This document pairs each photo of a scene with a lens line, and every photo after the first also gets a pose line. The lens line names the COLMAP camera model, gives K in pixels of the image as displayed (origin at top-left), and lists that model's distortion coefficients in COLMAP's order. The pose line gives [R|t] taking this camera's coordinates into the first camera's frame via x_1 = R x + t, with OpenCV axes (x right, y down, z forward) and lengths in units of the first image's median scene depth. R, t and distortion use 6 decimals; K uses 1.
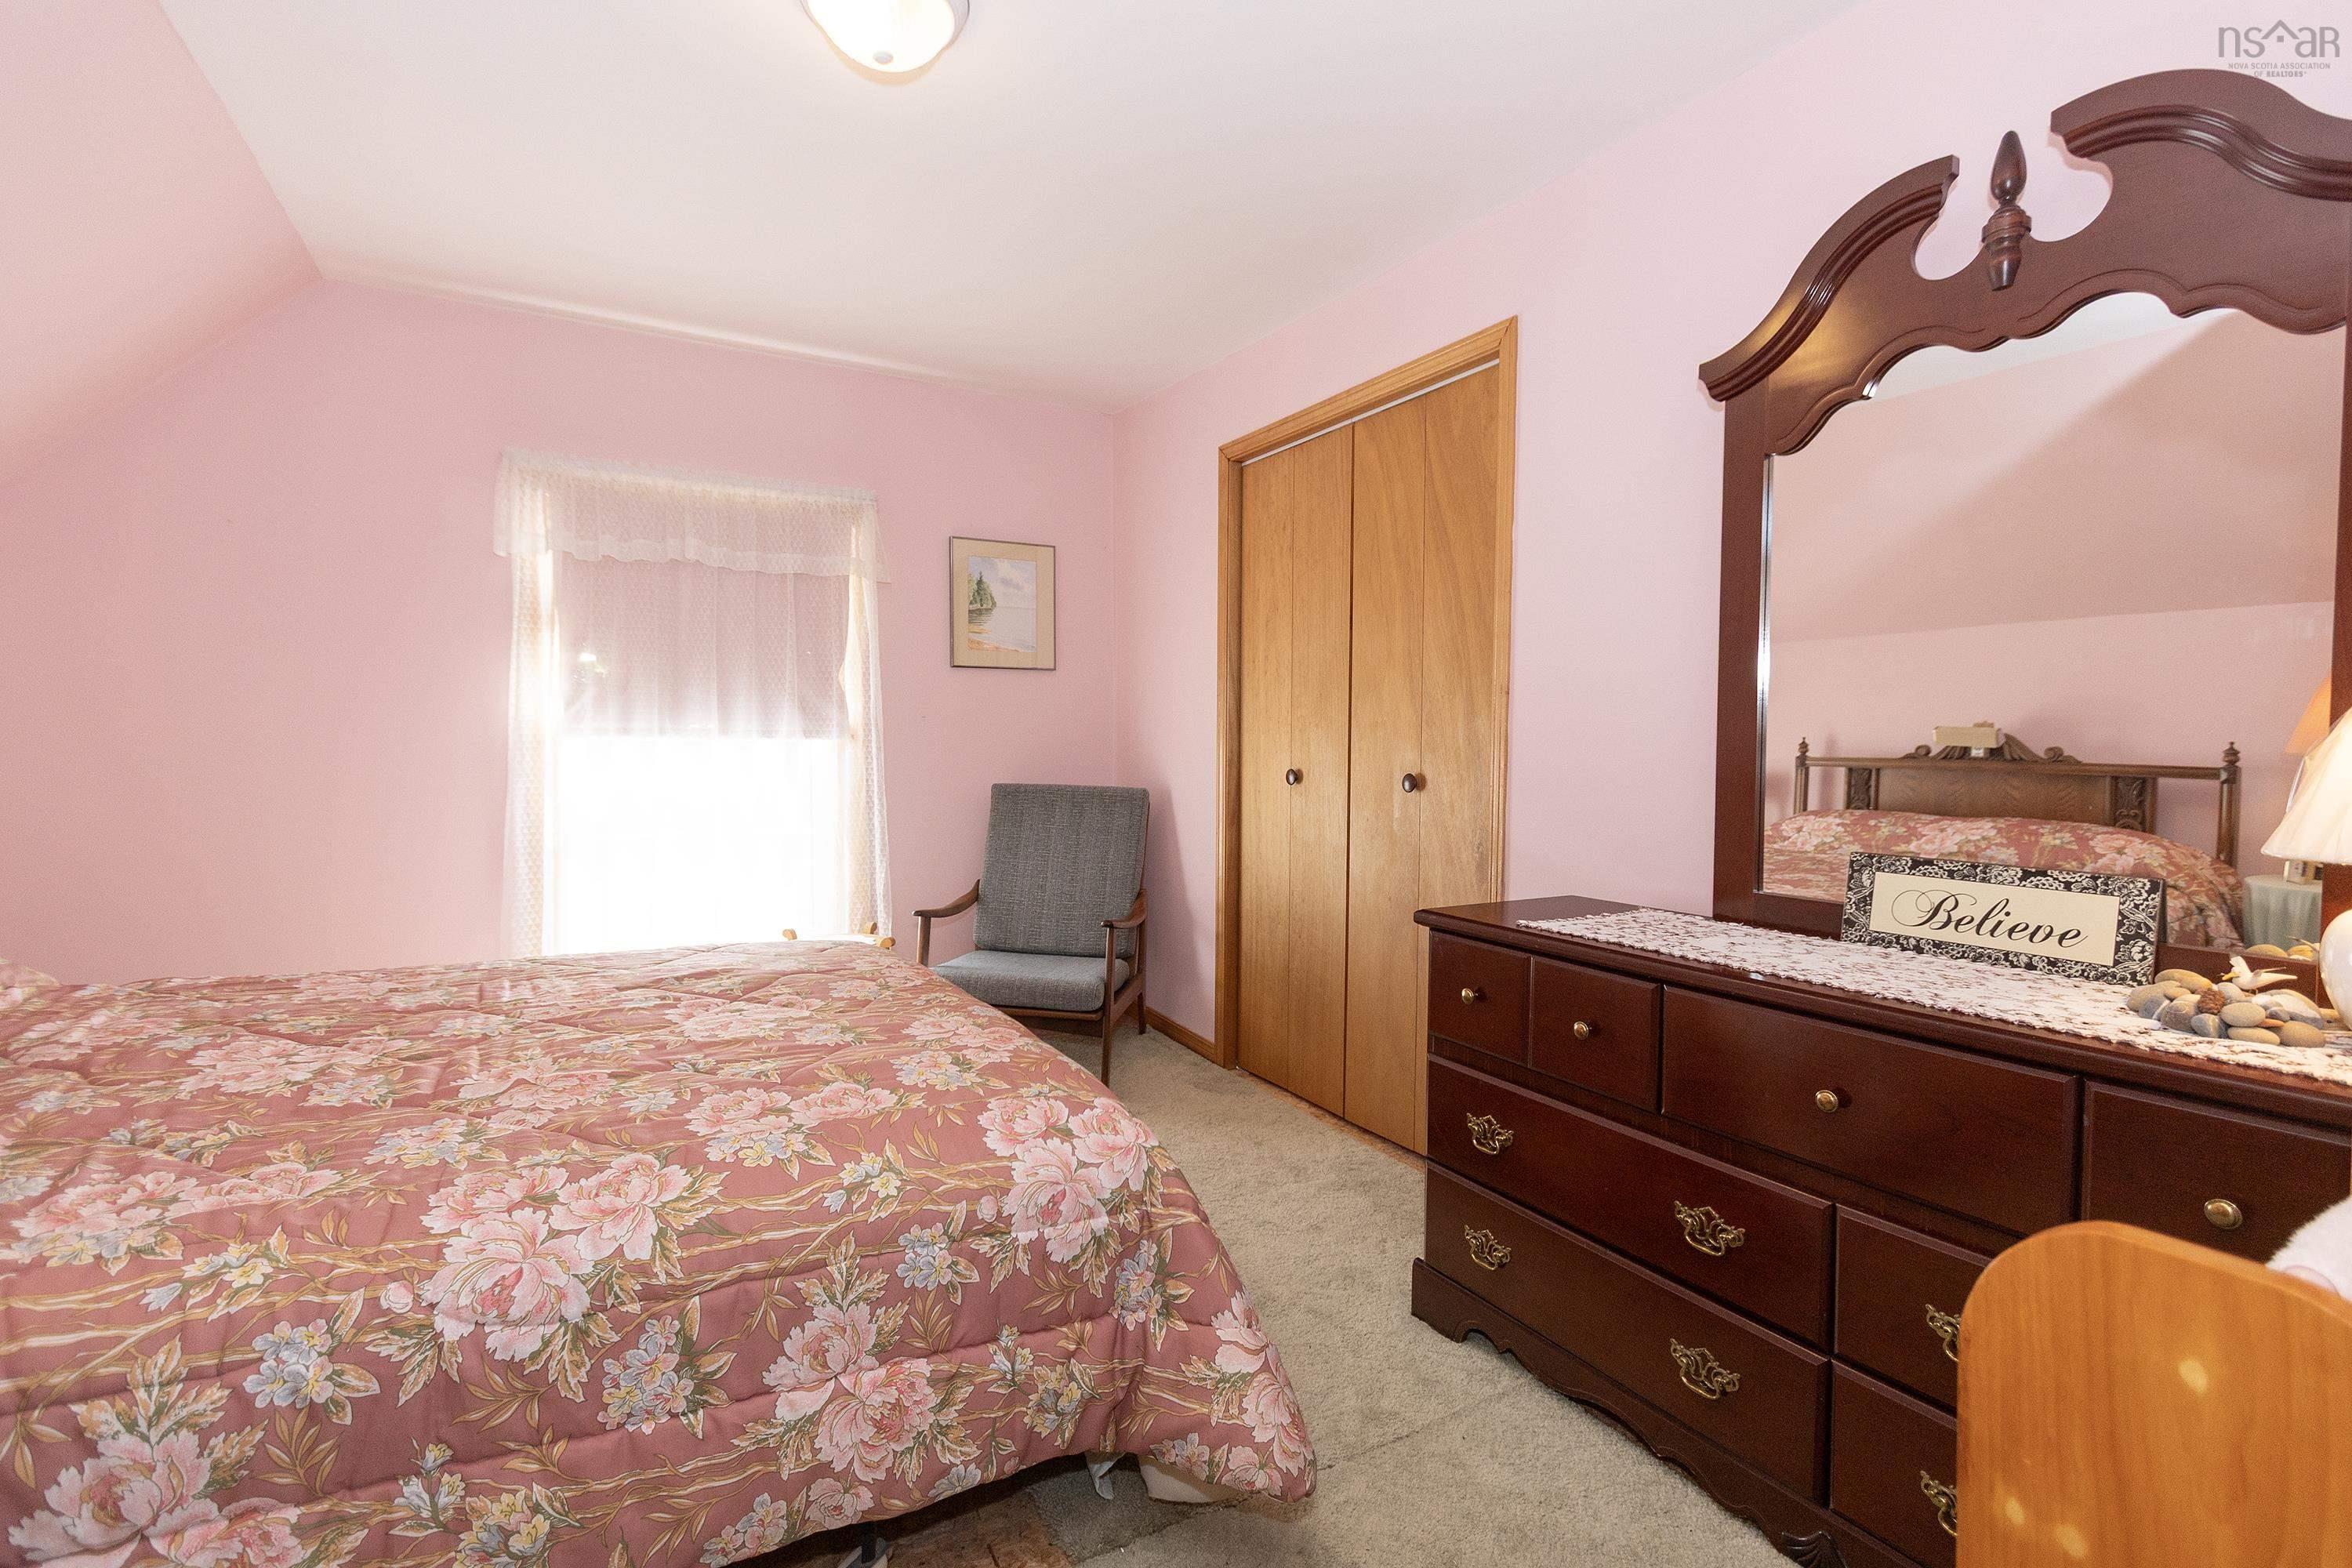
lens RADIAL K [[1090.7, 0, 1186.7], [0, 1090.7, 756.7], [0, 0, 1]] dist [0.001024, -0.000269]
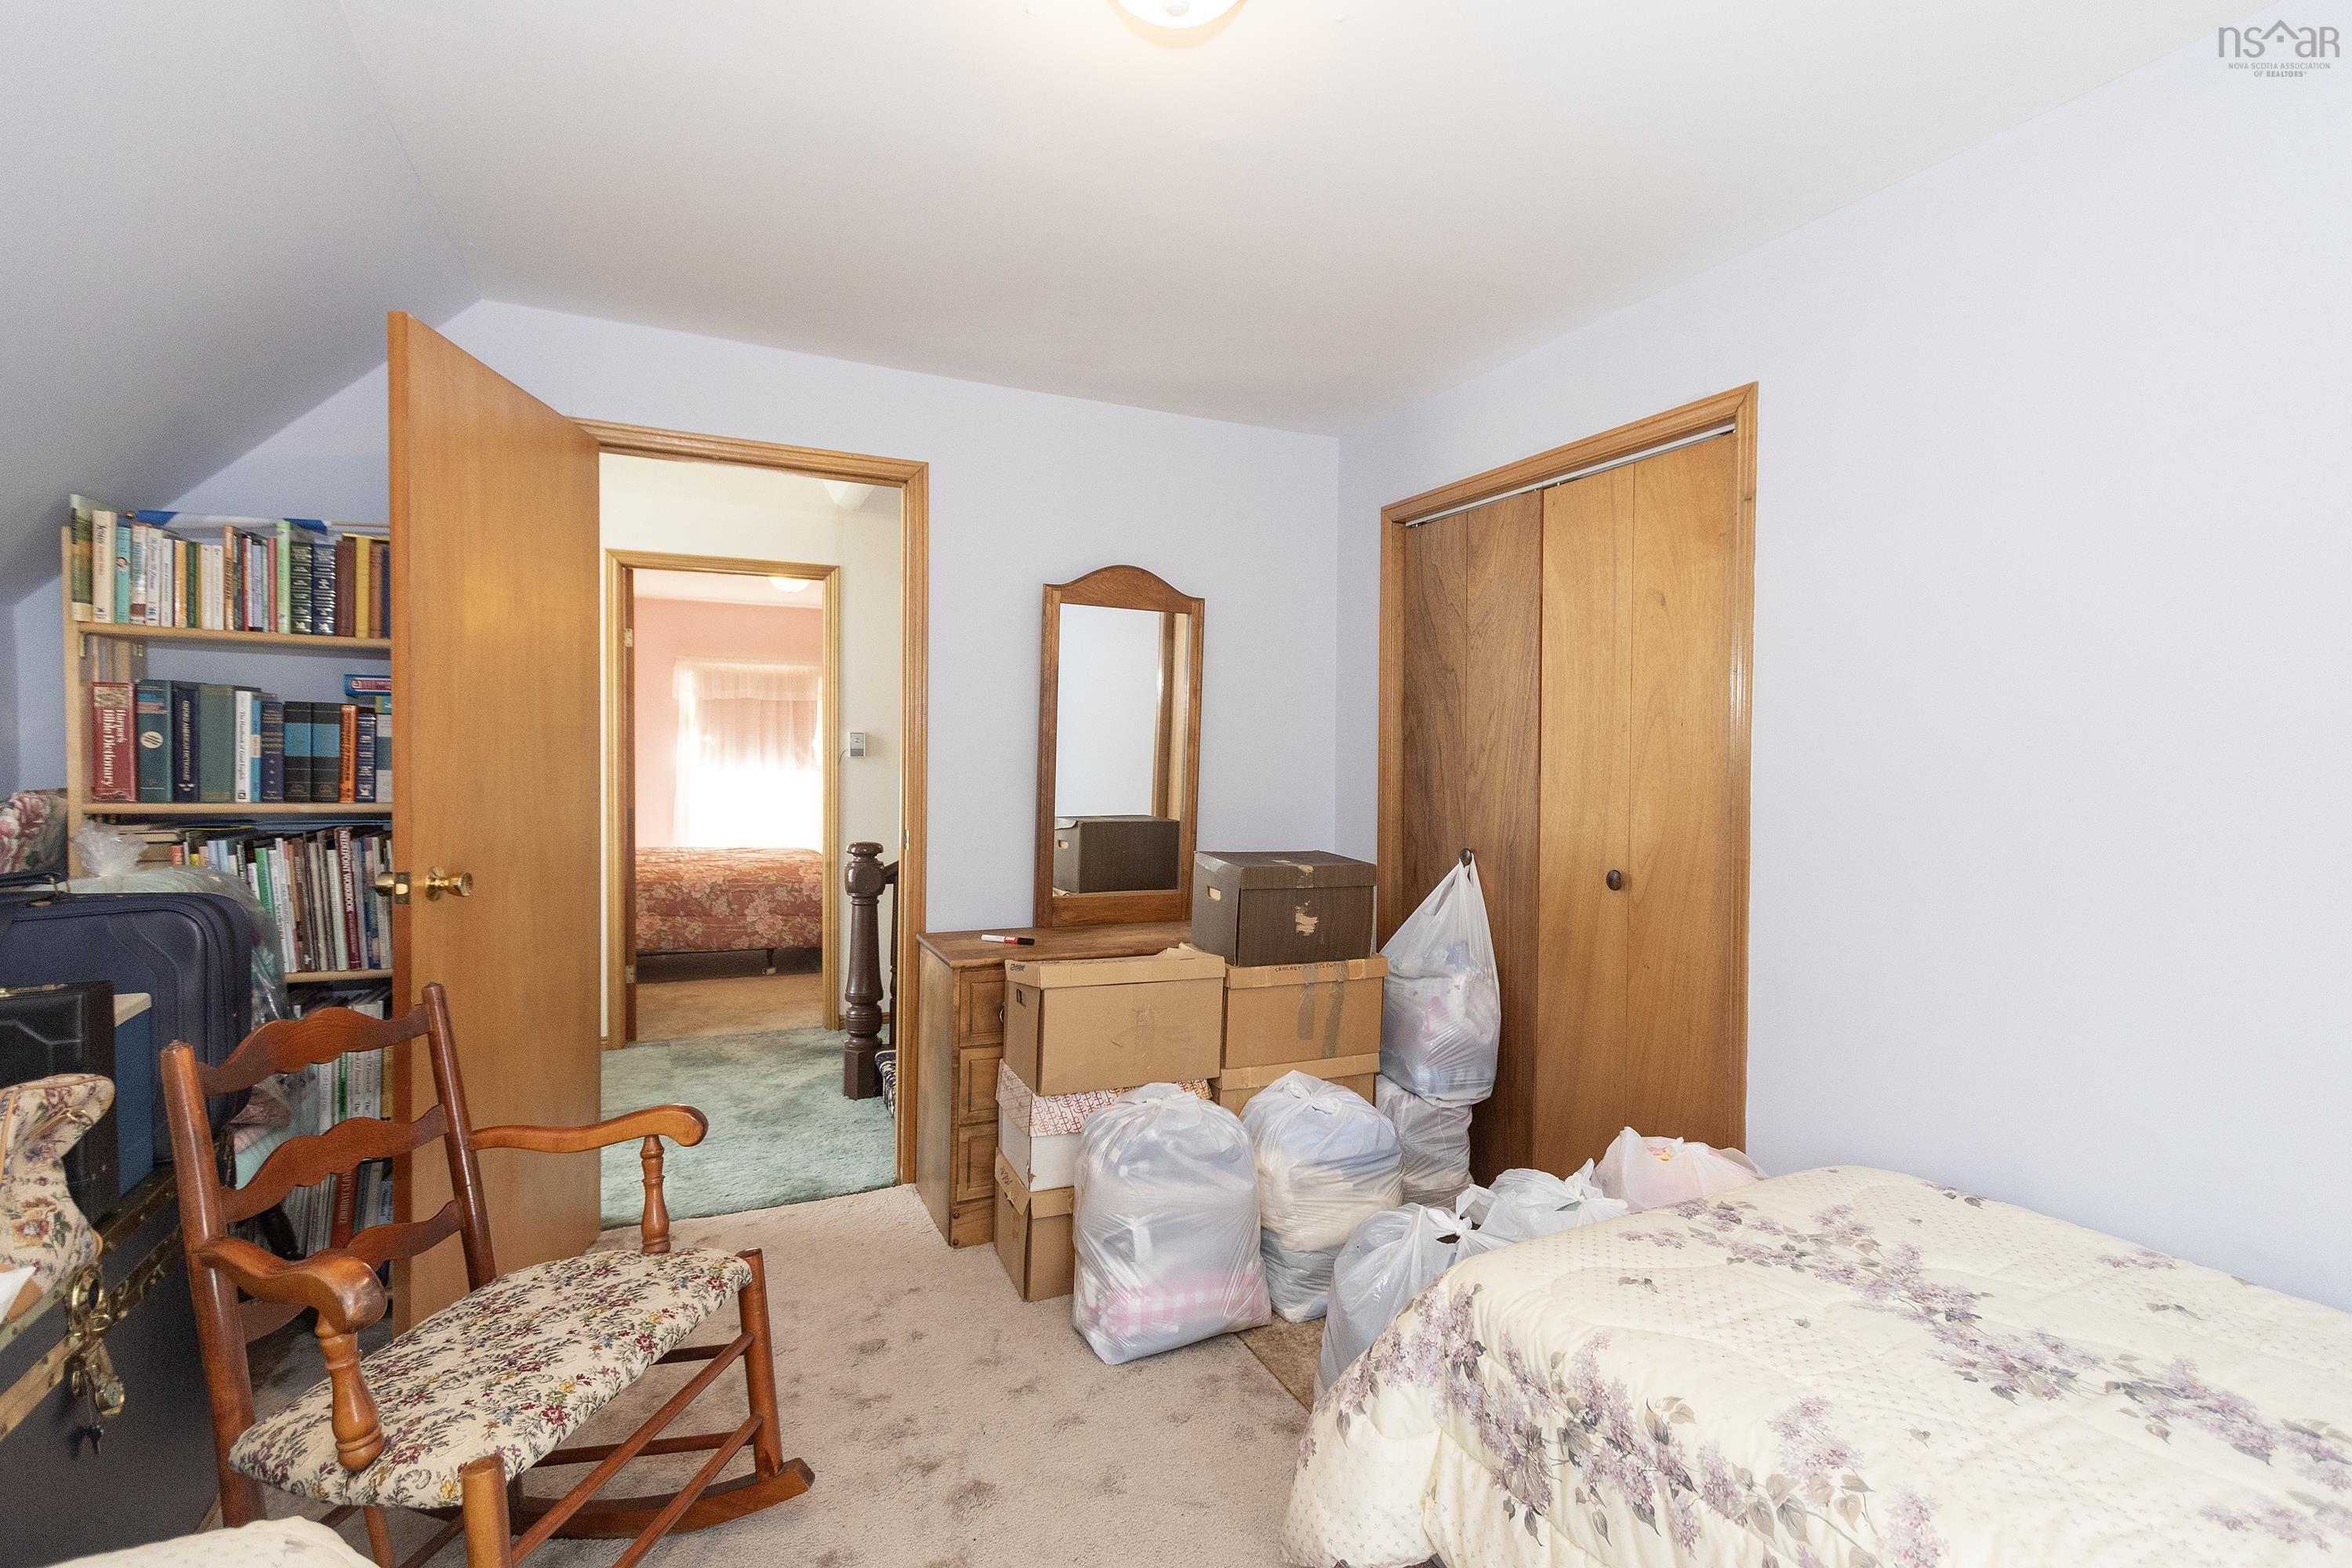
lens RADIAL K [[1090.7, 0, 1186.7], [0, 1090.7, 756.7], [0, 0, 1]] dist [0.001024, -0.000269]
pose [[0.996711, 0.004298, -0.080923, 1.728026], [-0.005193, 0.999928, -0.010859, -0.065539], [0.080870, 0.011244, 0.996661, -3.242708]]
